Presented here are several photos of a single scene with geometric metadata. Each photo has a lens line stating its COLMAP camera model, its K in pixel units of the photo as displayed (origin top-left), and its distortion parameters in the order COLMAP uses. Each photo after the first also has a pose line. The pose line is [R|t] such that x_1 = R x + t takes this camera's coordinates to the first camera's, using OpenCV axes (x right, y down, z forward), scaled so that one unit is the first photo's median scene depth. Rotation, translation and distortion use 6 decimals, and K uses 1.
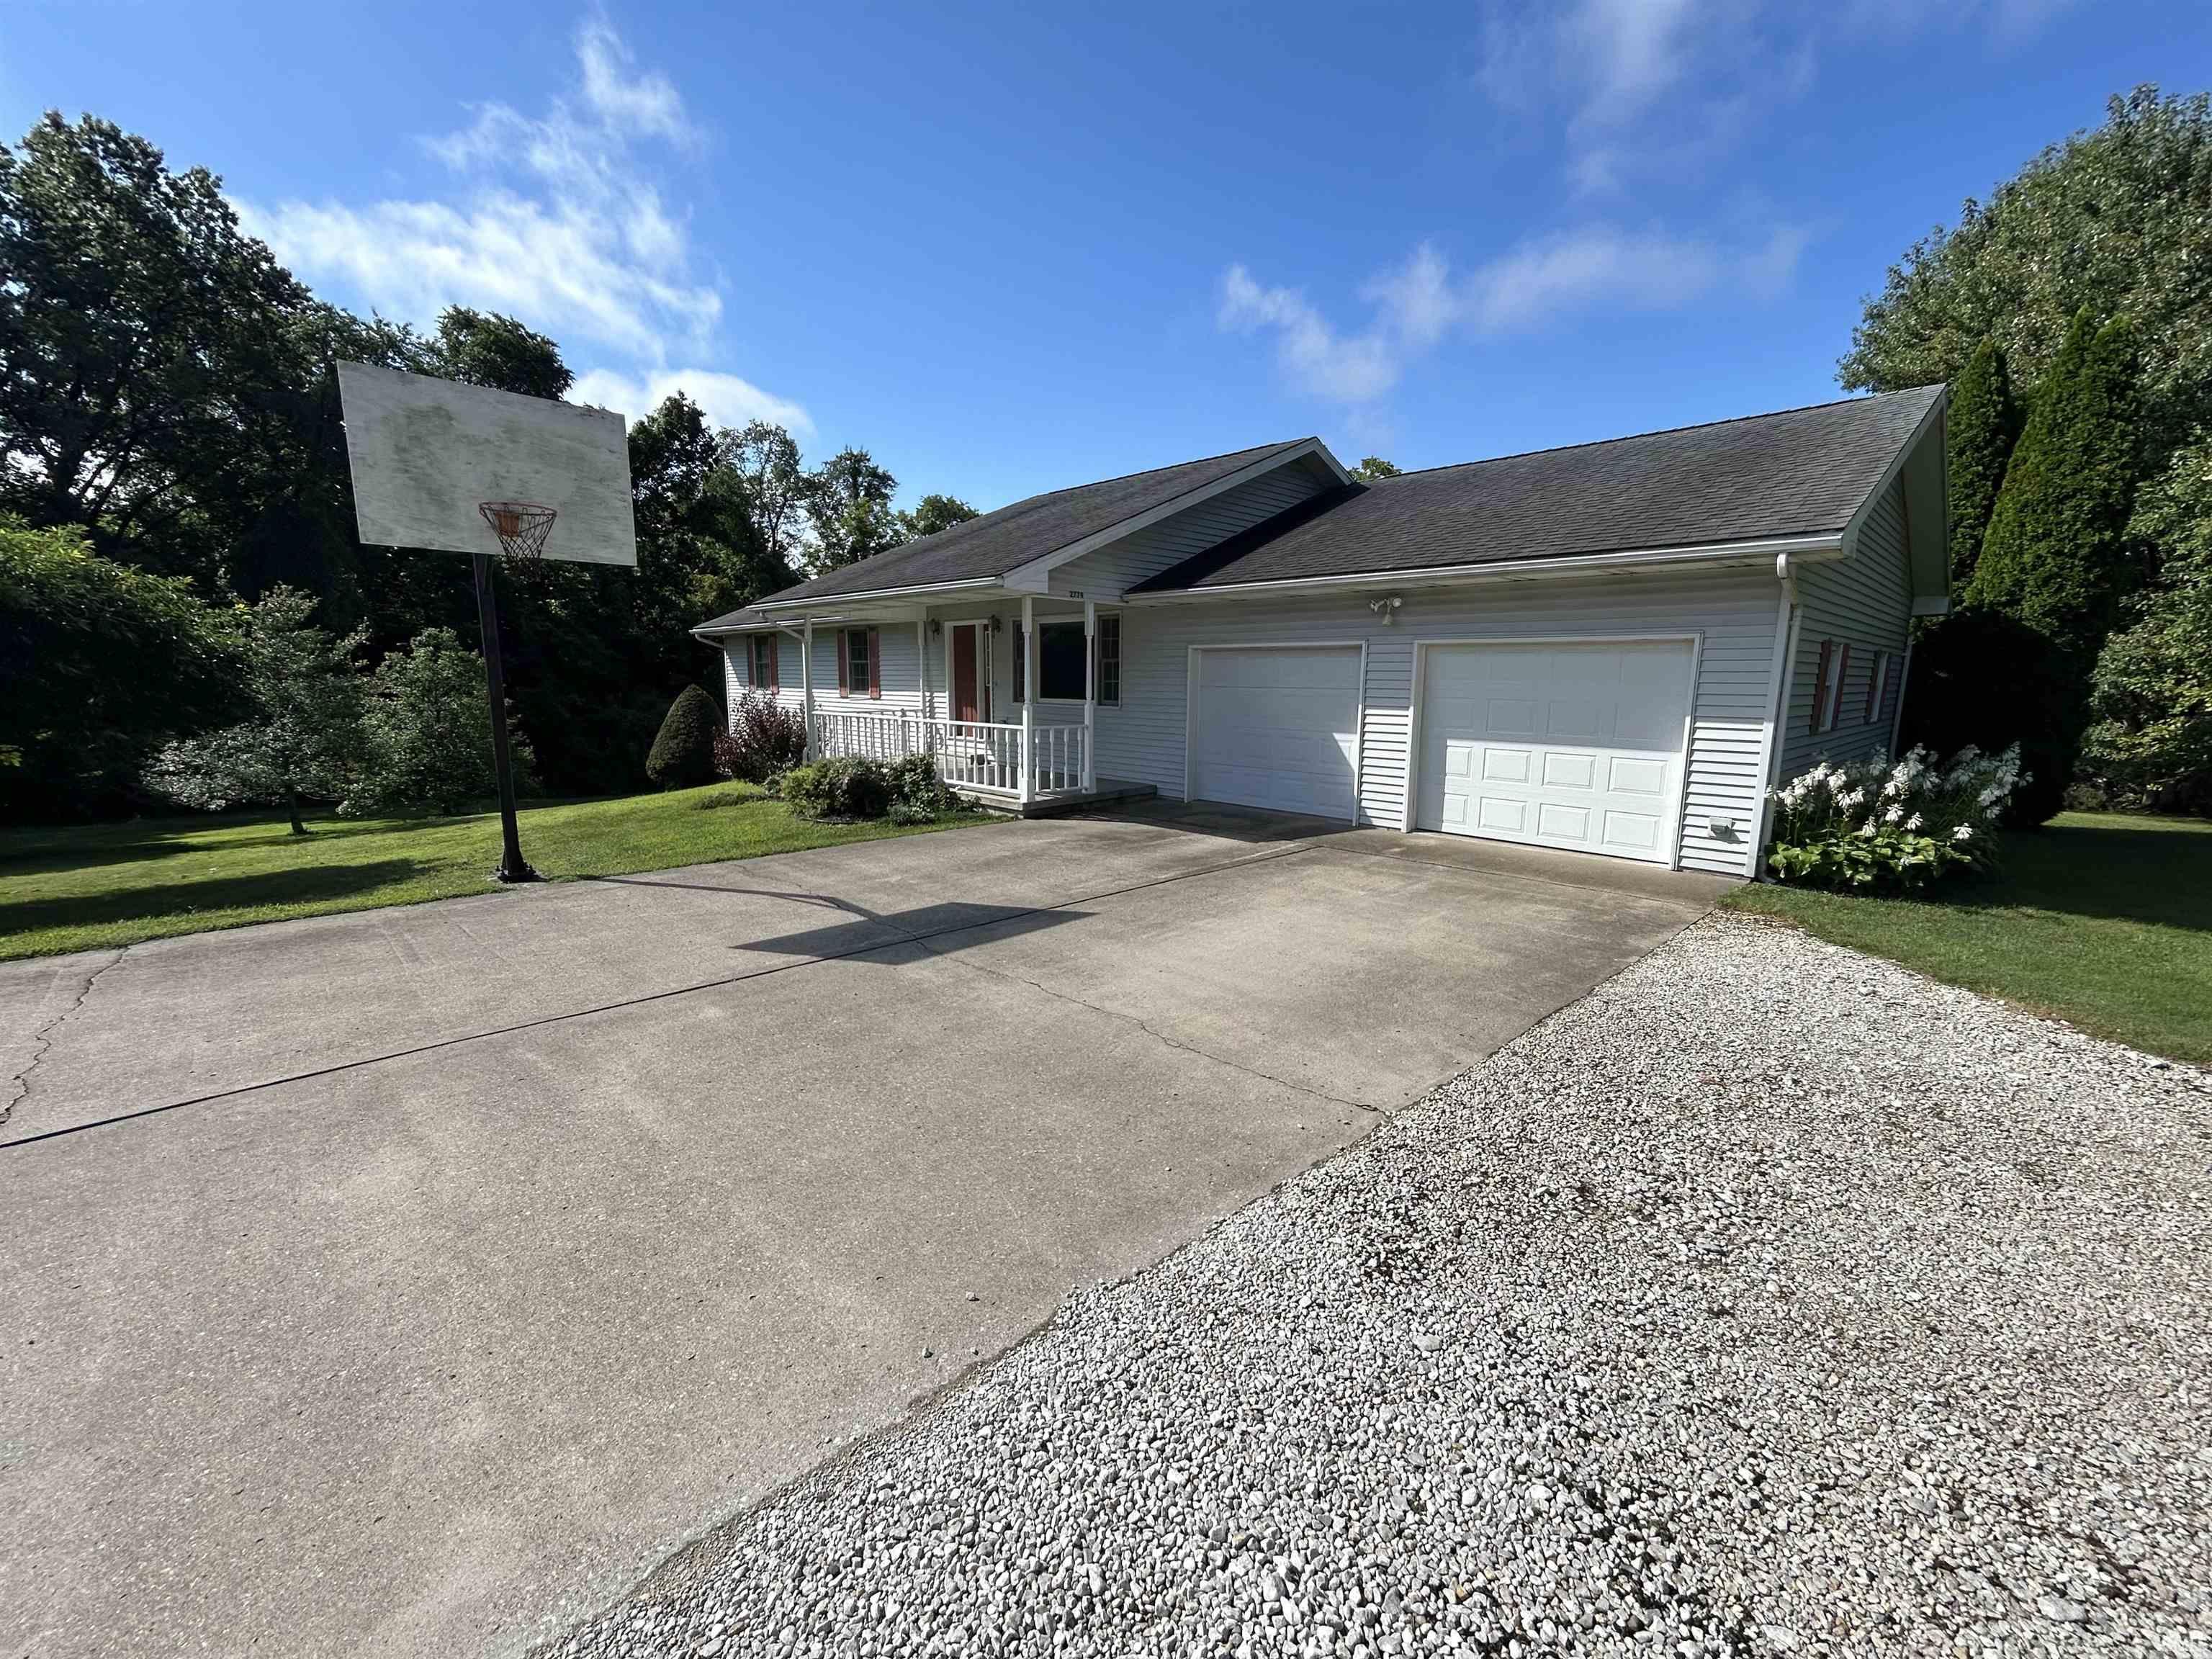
lens RADIAL K [[902.1, 0, 1108.4], [0, 902.1, 832.1], [0, 0, 1]] dist [0.000314, 0.000387]
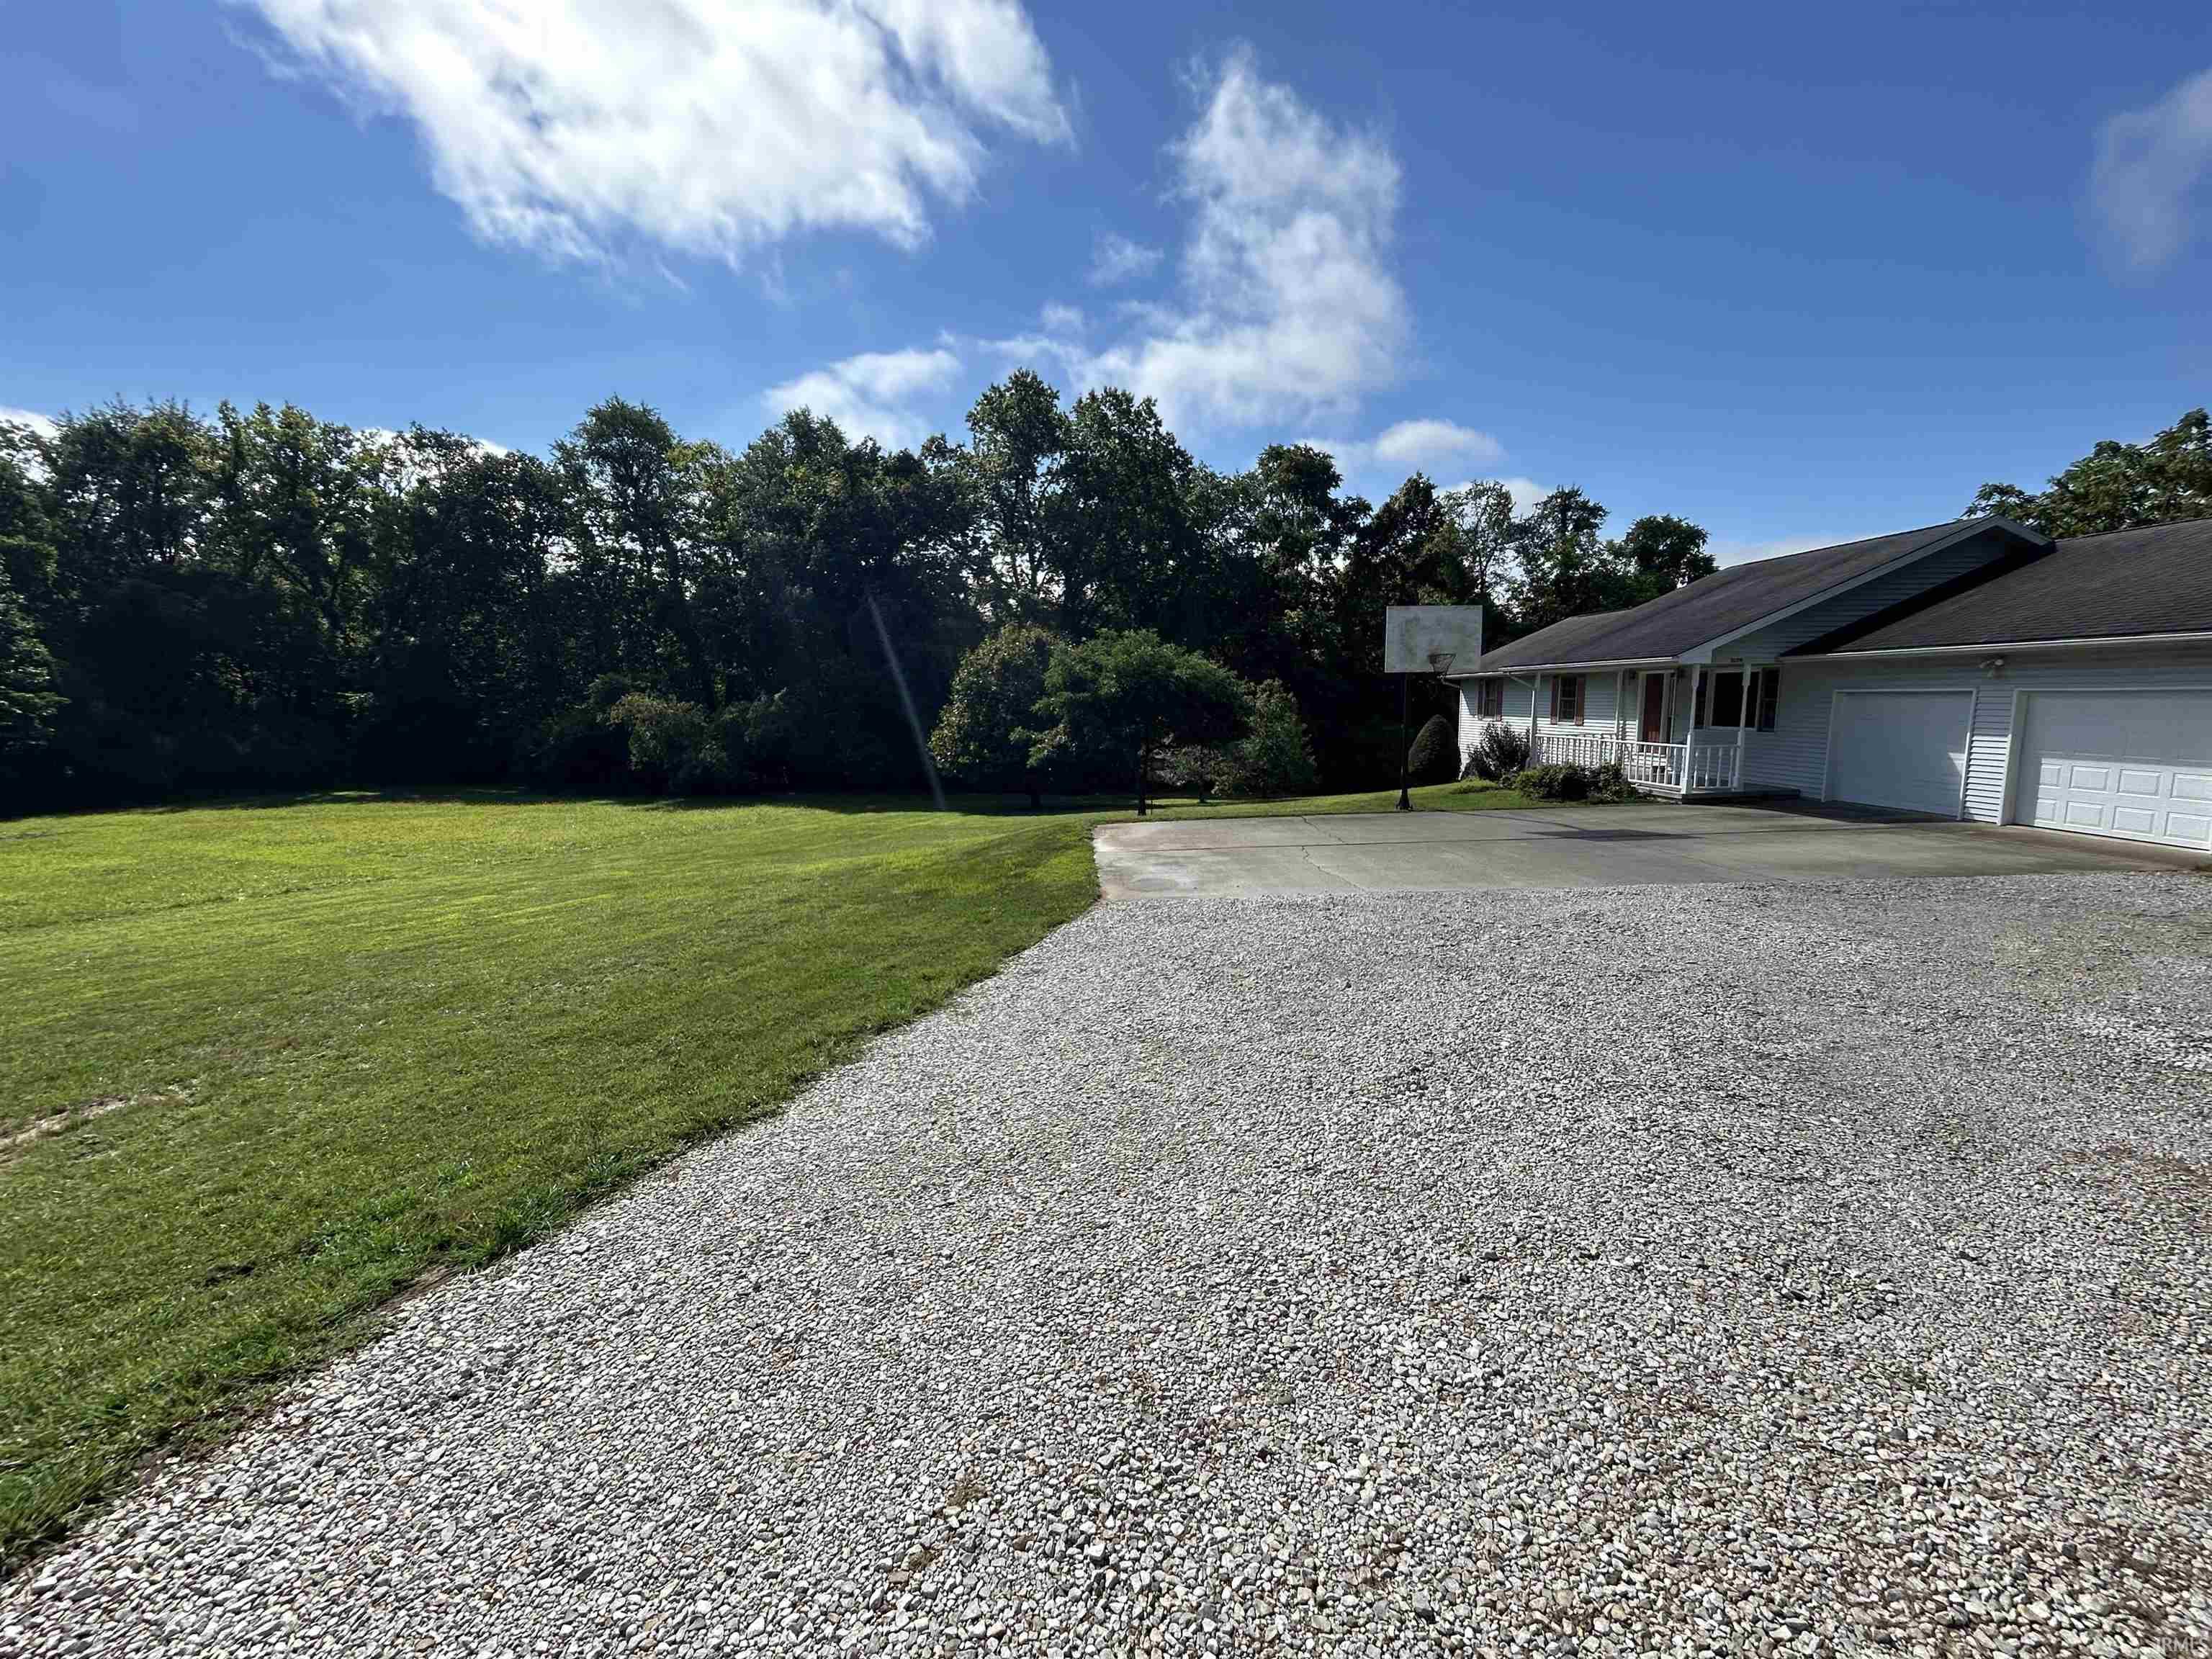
lens RADIAL K [[902.1, 0, 1108.4], [0, 902.1, 832.1], [0, 0, 1]] dist [0.000314, 0.000387]
pose [[0.758951, 0.075007, -0.646813, 0.115723], [-0.087739, 0.996064, 0.012557, 0.070041], [0.645210, 0.047221, 0.762545, -0.581711]]
